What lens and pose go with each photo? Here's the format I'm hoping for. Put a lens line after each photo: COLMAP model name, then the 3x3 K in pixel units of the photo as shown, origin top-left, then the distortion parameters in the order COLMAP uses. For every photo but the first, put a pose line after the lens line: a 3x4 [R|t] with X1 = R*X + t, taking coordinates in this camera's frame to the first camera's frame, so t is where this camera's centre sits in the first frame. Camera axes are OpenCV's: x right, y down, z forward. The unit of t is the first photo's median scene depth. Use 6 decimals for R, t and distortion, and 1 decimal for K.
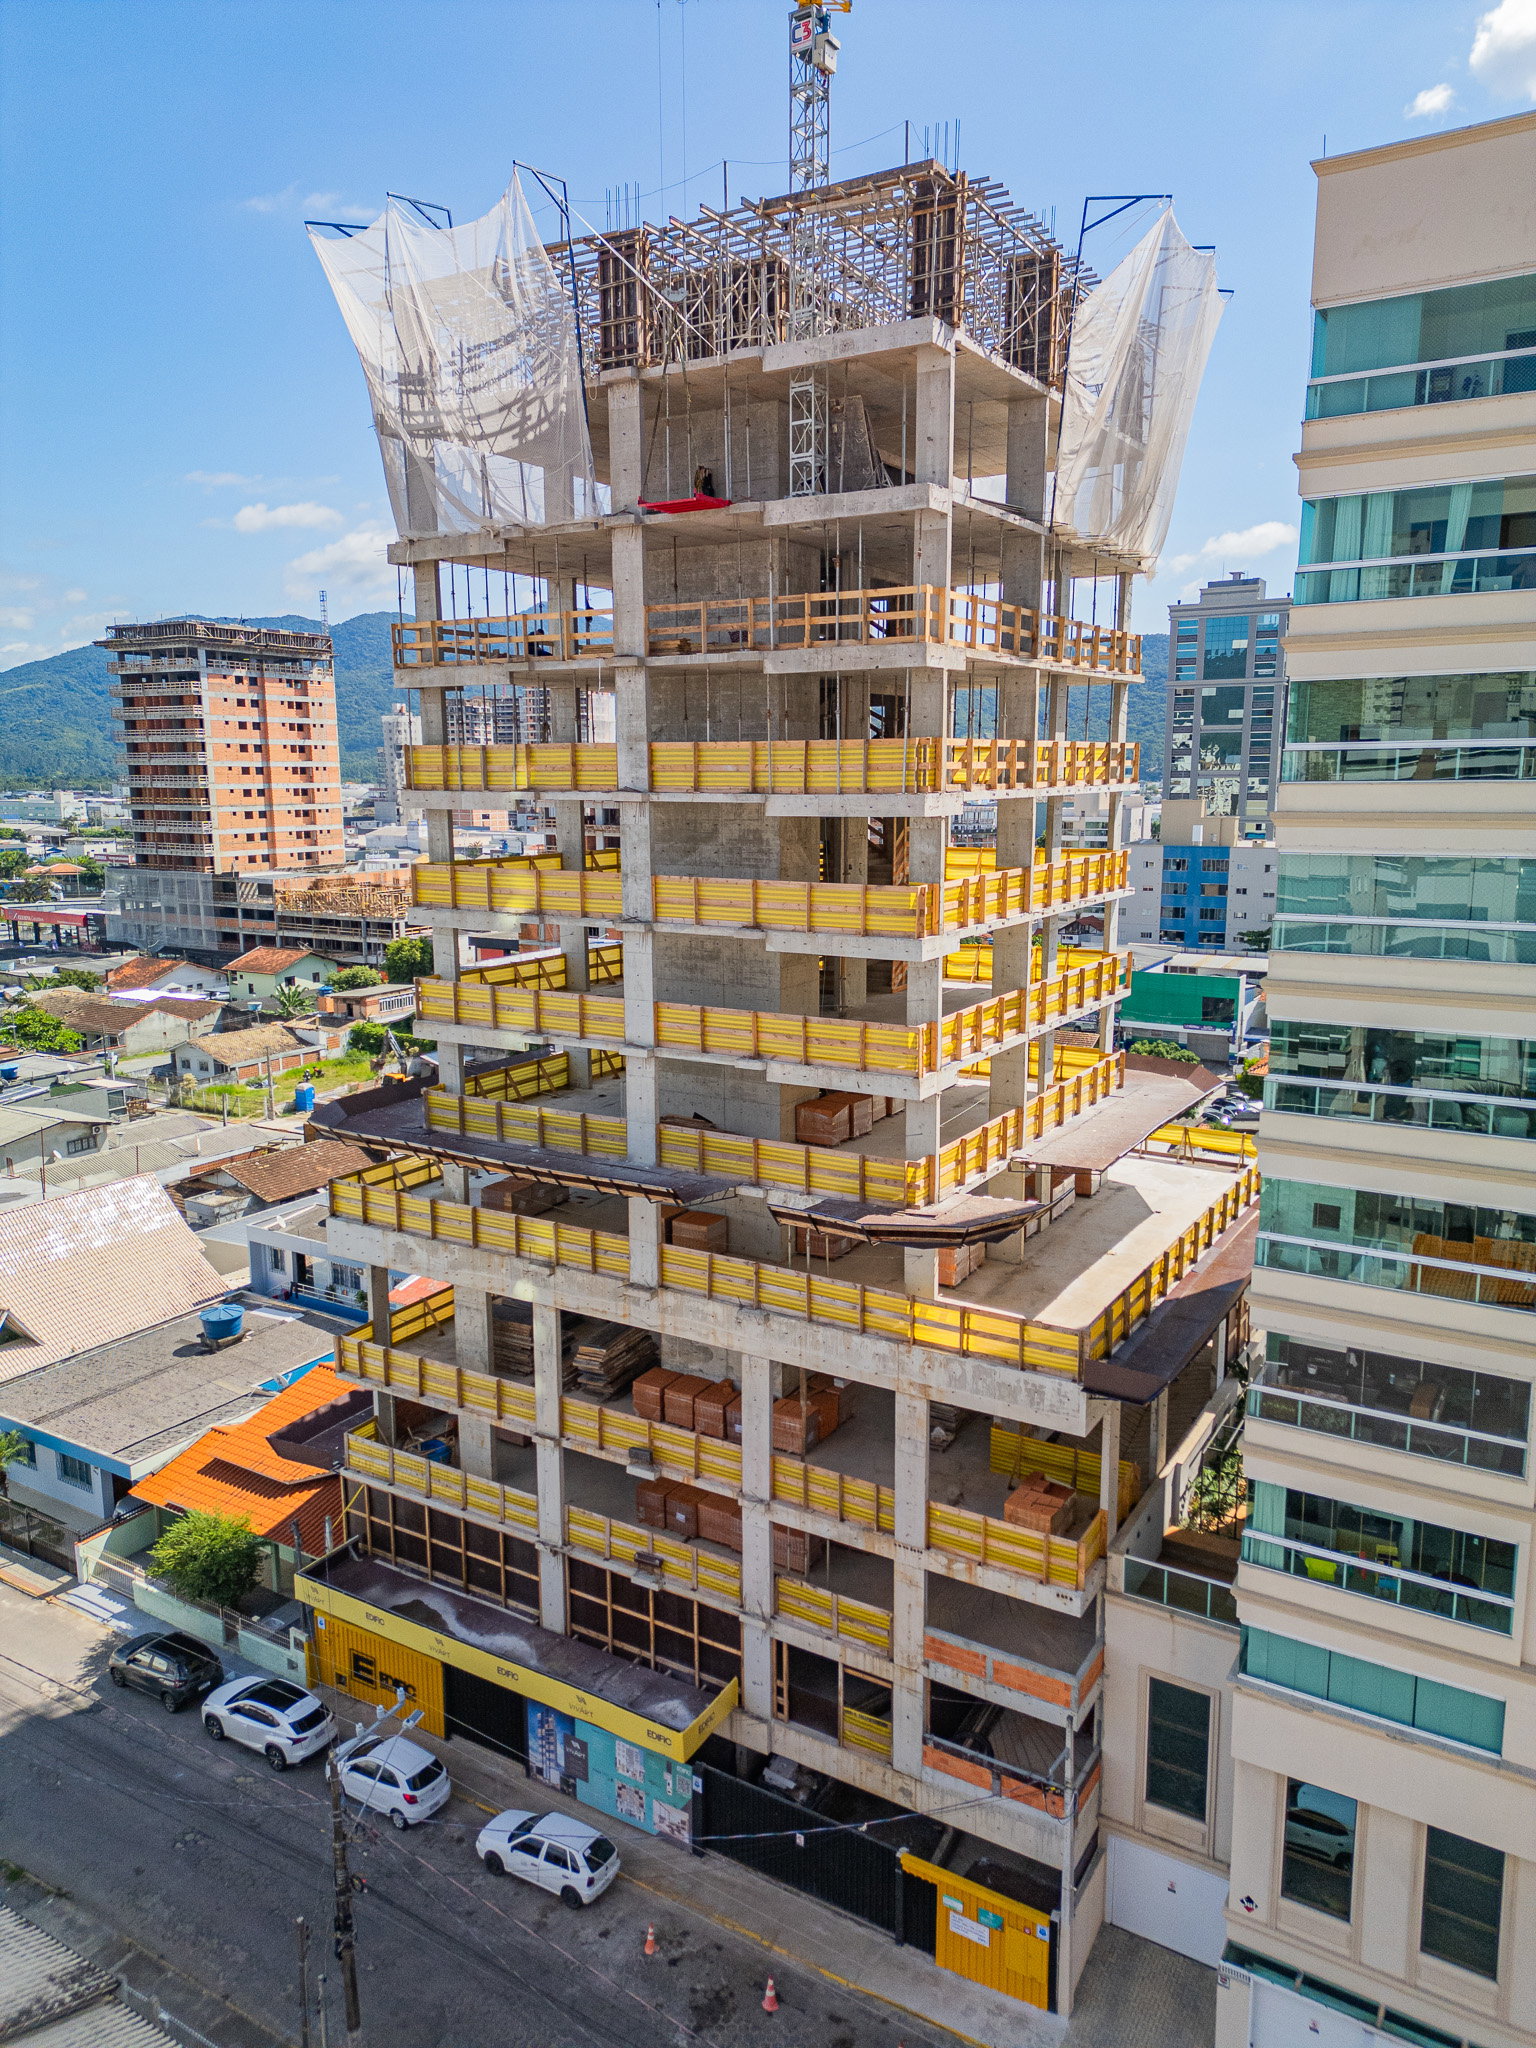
lens RADIAL K [[1423.3, 0, 771.1], [0, 1423.3, 1028.9], [0, 0, 1]] dist [0.060589, -0.053712]
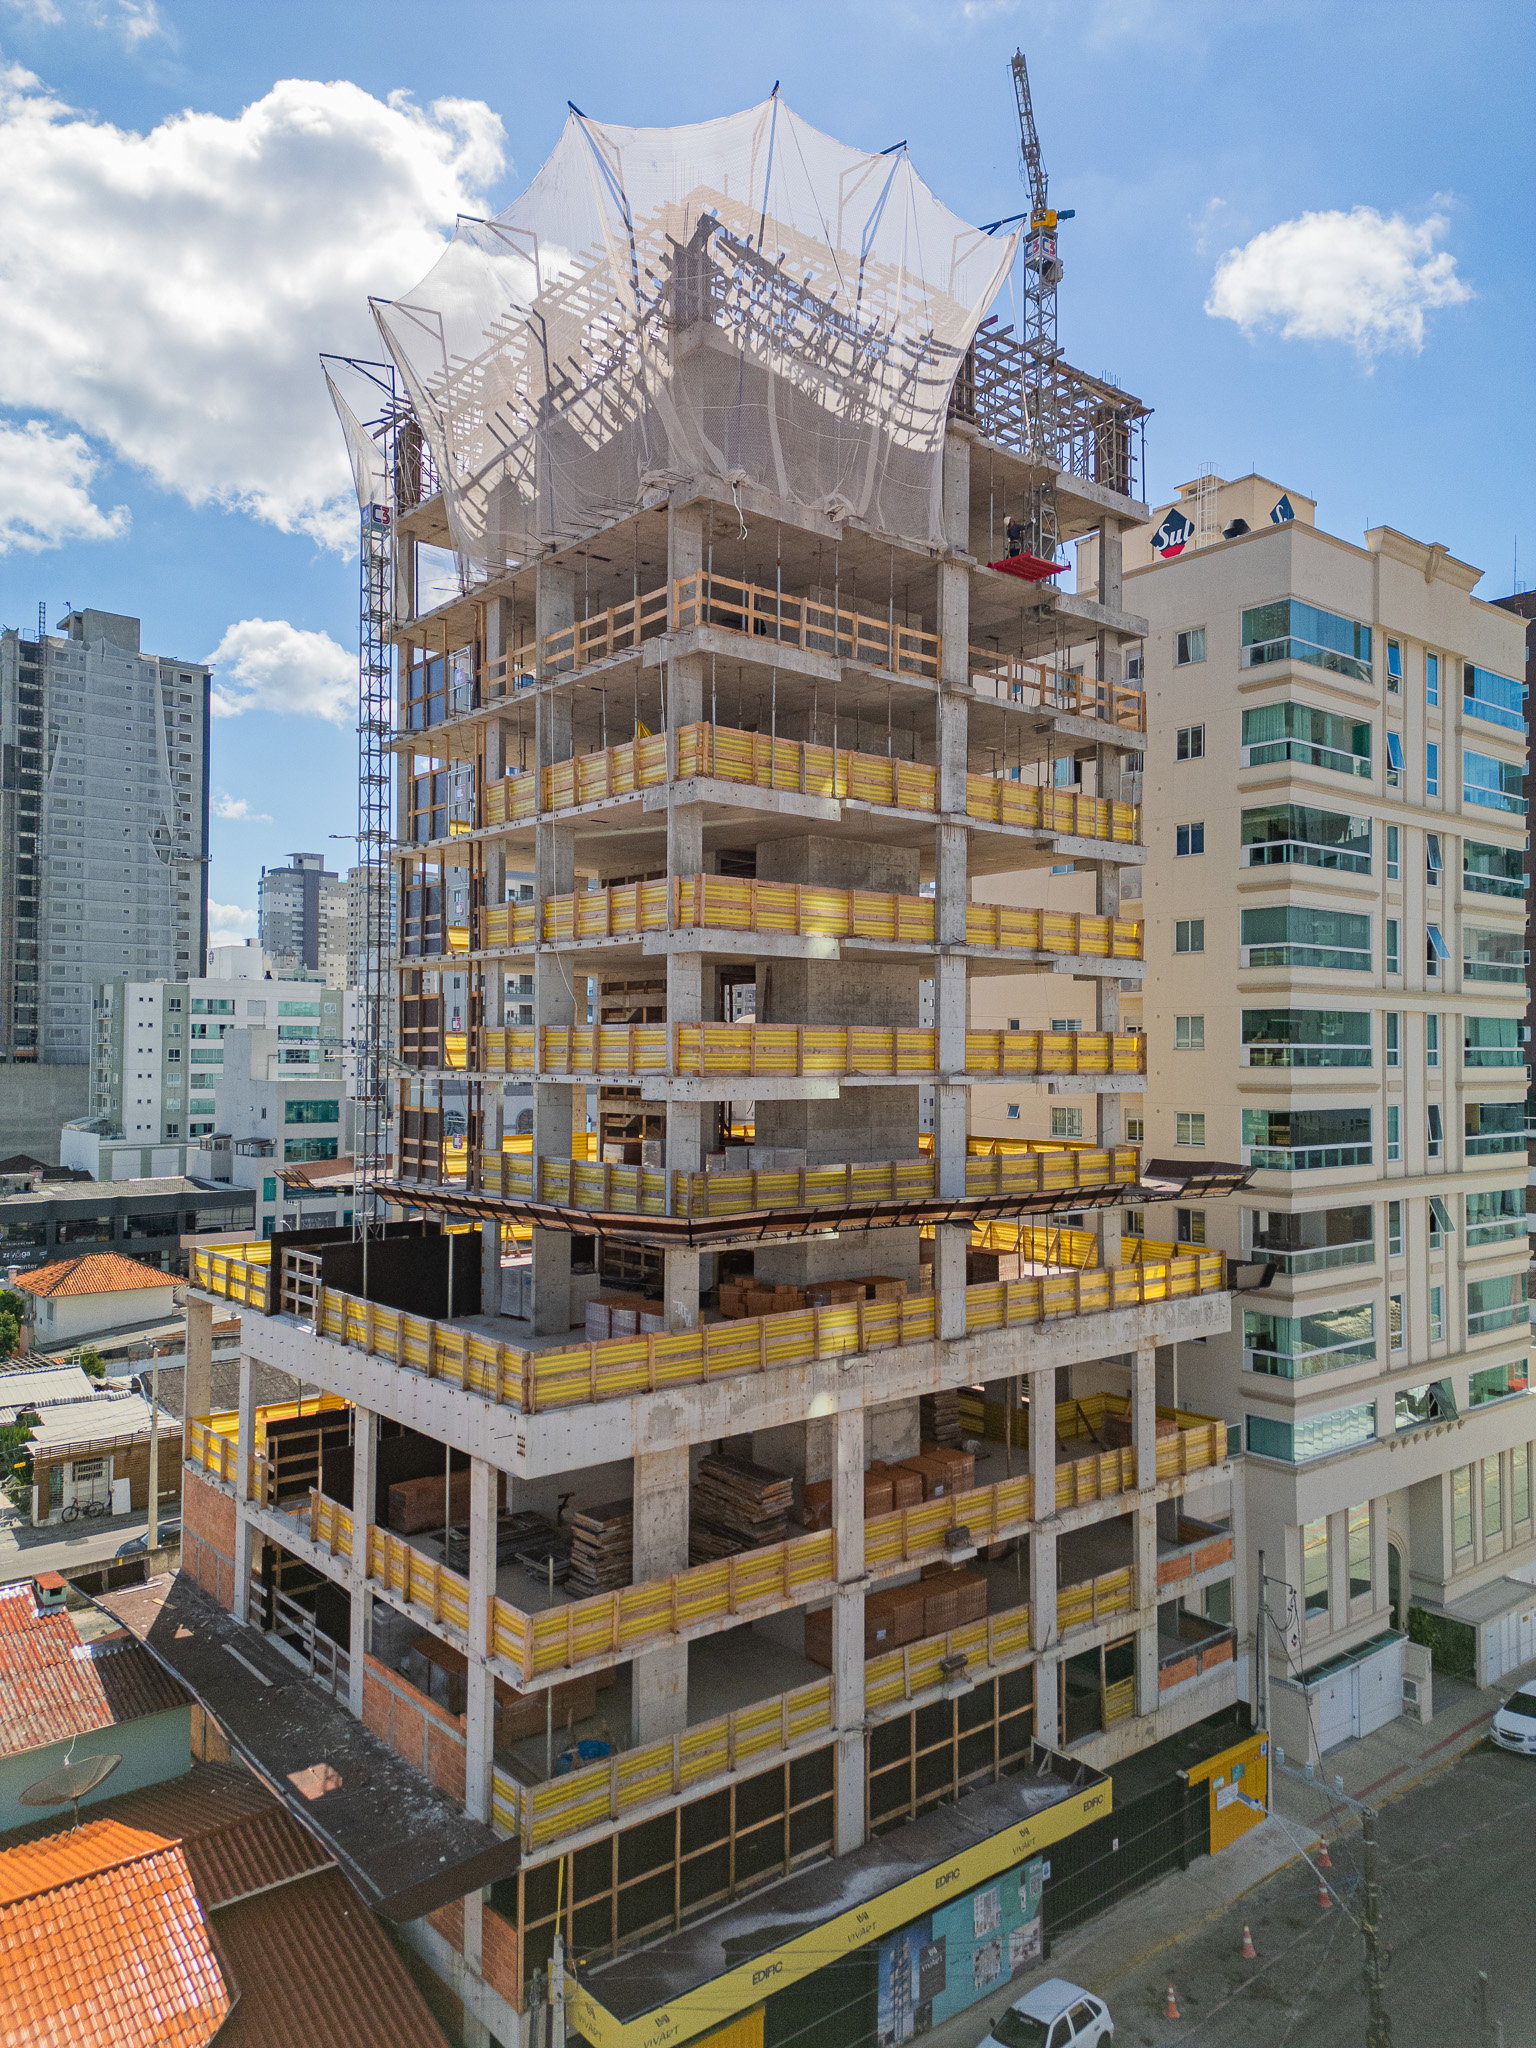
lens RADIAL K [[1423.3, 0, 763.4], [0, 1423.3, 1021.5], [0, 0, 1]] dist [0.060589, -0.053712]
pose [[0.333134, 0.026621, 0.942504, -1.046513], [0.163797, 0.982768, -0.085654, 0.037466], [-0.928543, 0.182914, 0.323033, 0.800534]]
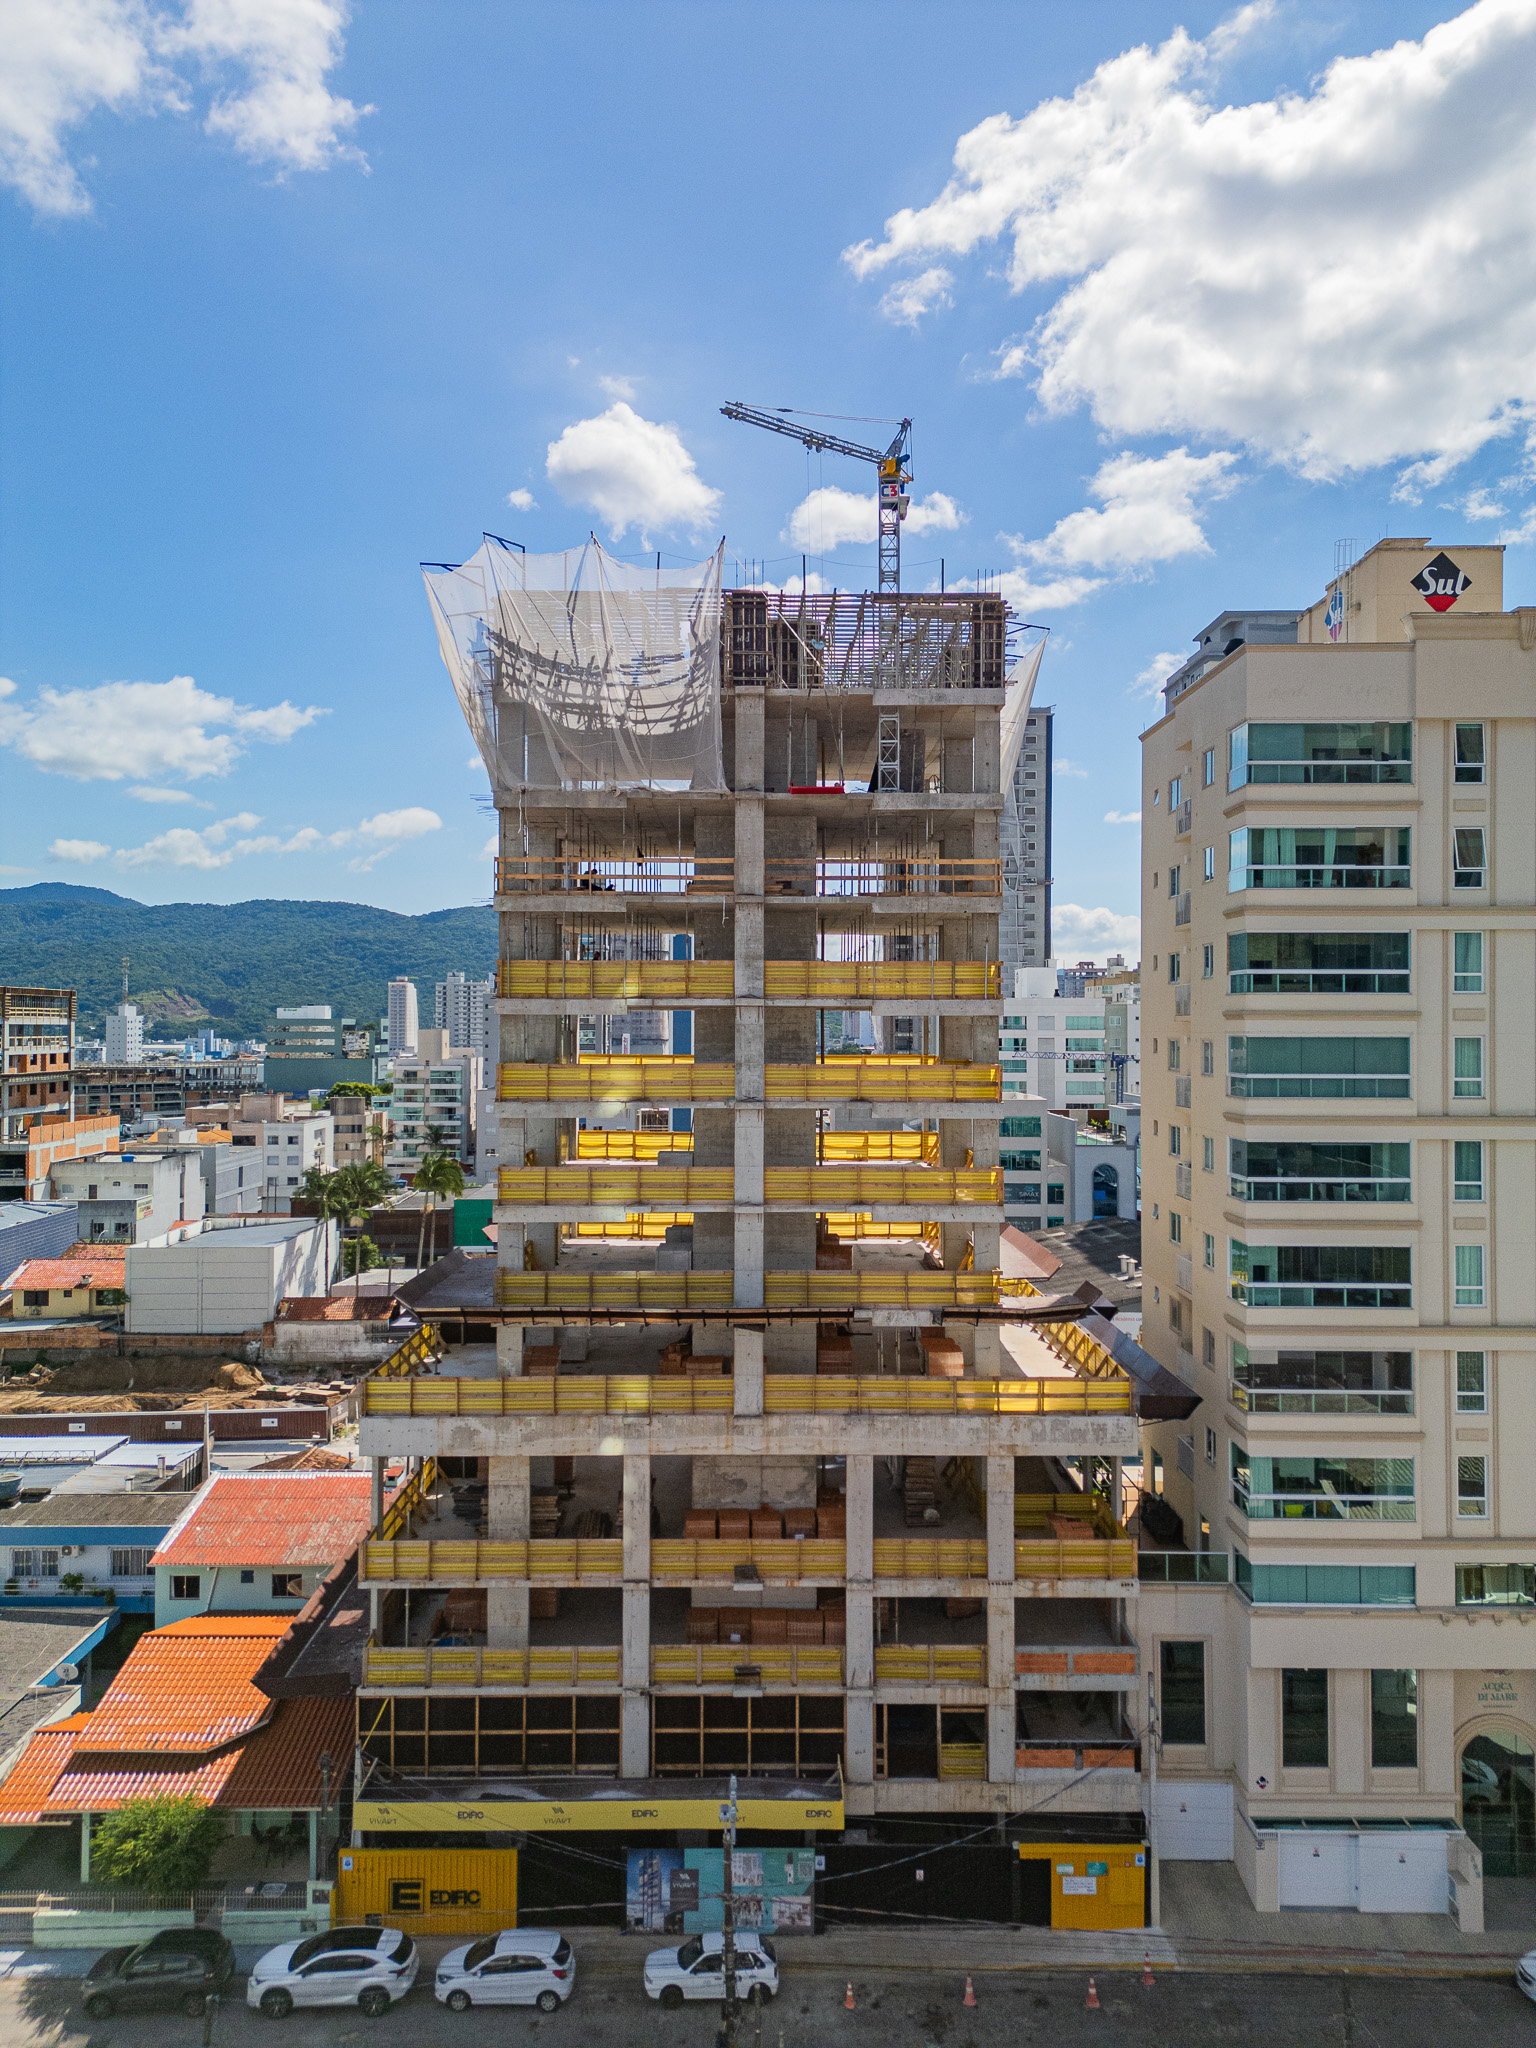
lens RADIAL K [[1423.3, 0, 771.7], [0, 1423.3, 1026.9], [0, 0, 1]] dist [0.060589, -0.053712]
pose [[0.852680, 0.005704, 0.522402, -0.709553], [0.088758, 0.983822, -0.155616, 0.052145], [-0.514839, 0.179058, 0.838379, -0.053320]]
